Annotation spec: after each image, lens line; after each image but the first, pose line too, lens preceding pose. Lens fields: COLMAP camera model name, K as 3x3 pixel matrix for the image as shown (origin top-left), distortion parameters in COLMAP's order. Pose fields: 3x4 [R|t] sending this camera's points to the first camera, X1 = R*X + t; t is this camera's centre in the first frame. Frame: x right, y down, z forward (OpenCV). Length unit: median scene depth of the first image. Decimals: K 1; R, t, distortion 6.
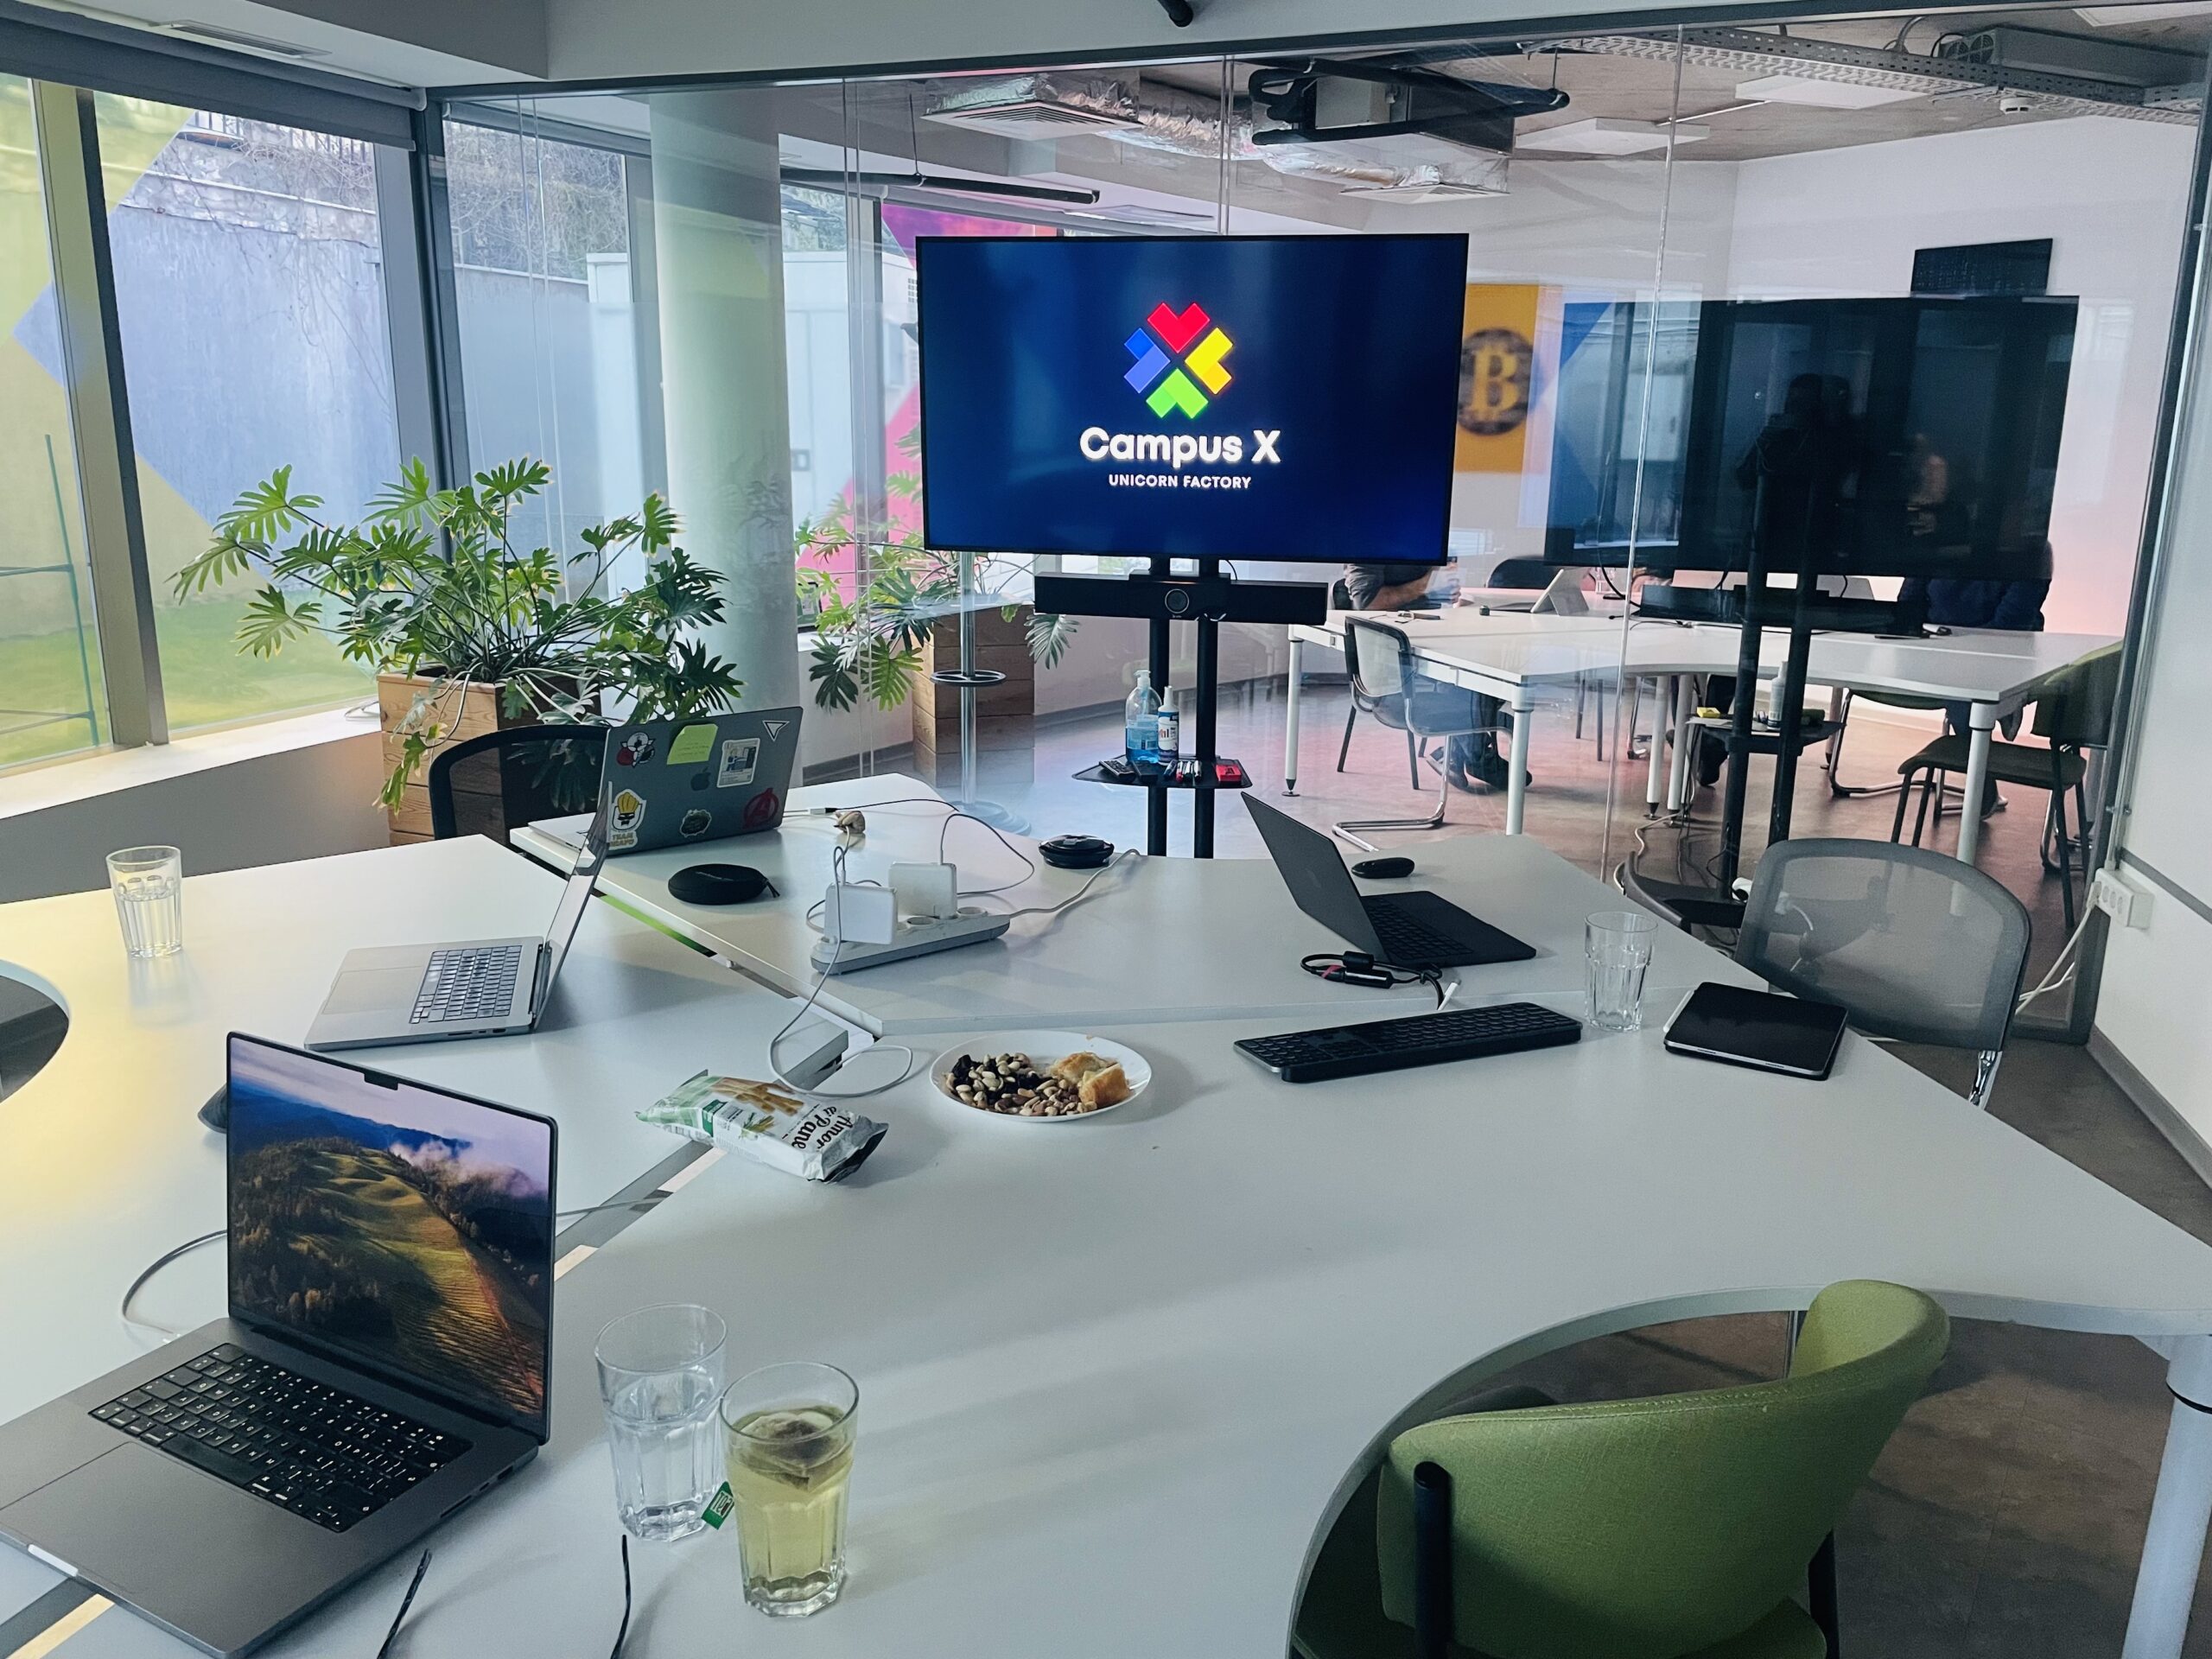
lens RADIAL K [[1652.2, 0, 1104.4], [0, 1652.2, 827.5], [0, 0, 1]] dist [-0.007349, -0.003599]
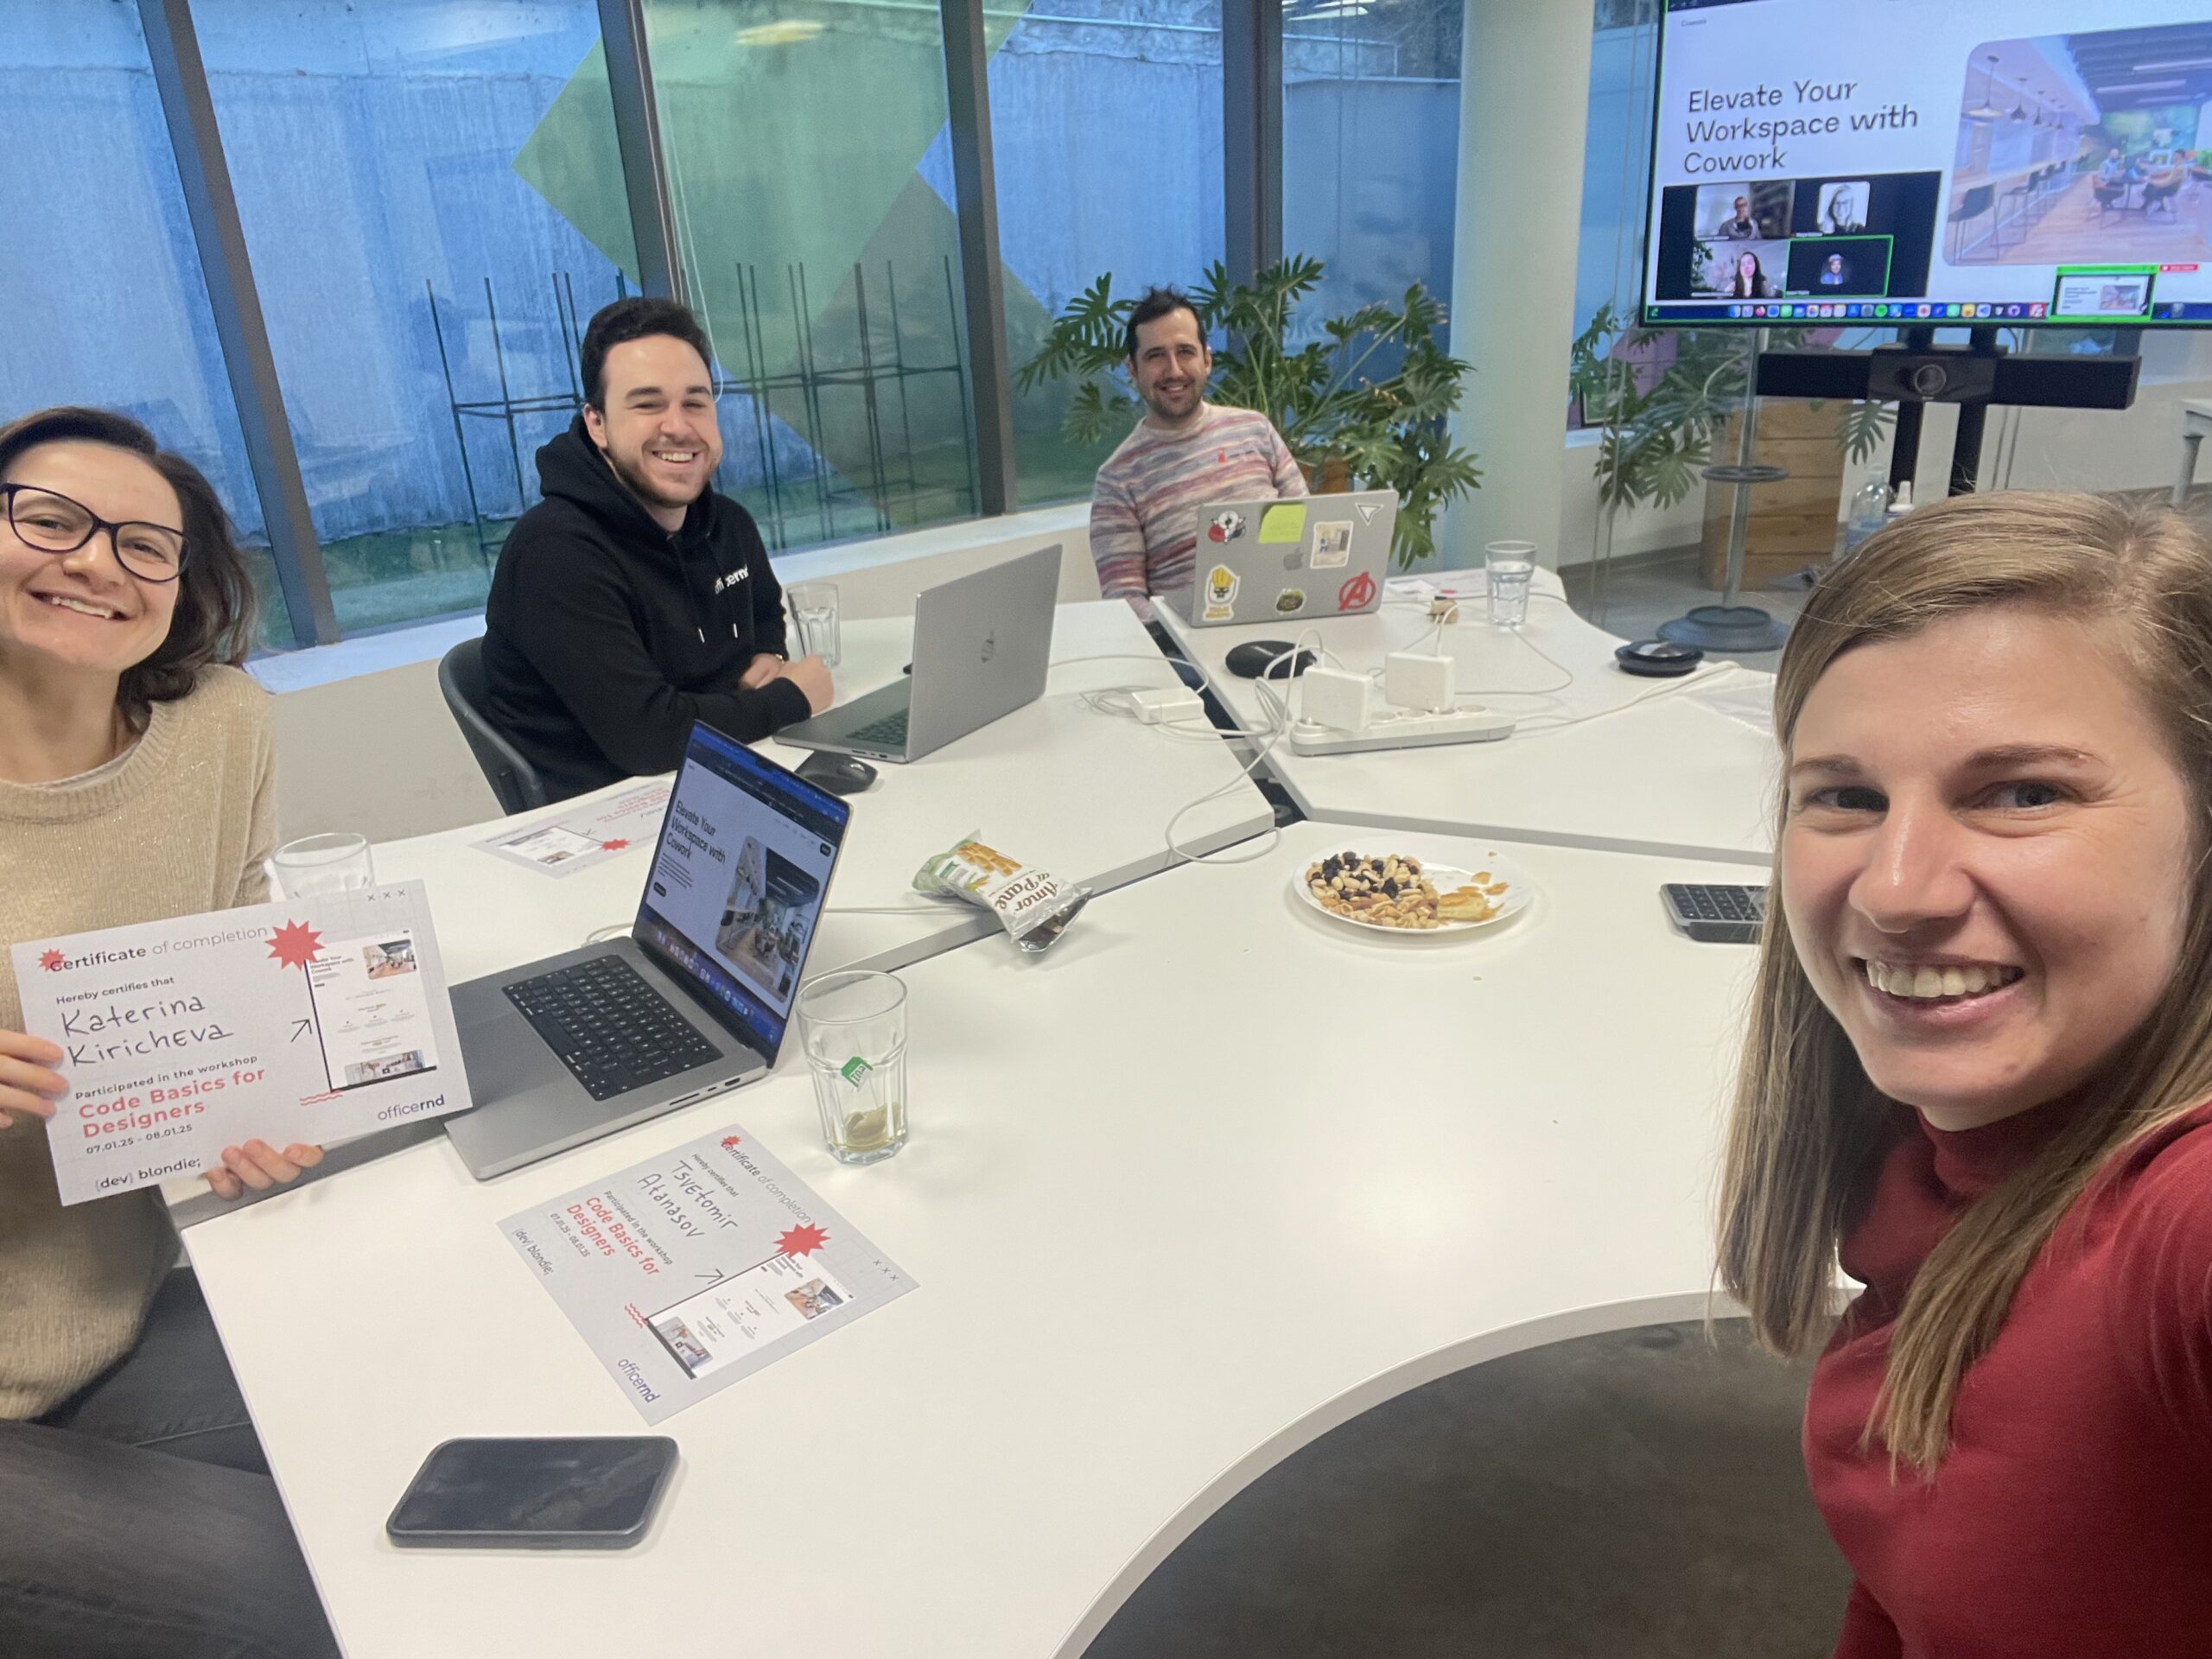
lens RADIAL K [[1488.5, 0, 1106.5], [0, 1488.5, 831.0], [0, 0, 1]] dist [0.022054, -0.001133]
pose [[0.841399, 0.144811, -0.520650, 0.106431], [-0.070064, 0.984529, 0.160604, -0.001914], [0.535853, -0.098653, 0.838528, 0.079977]]
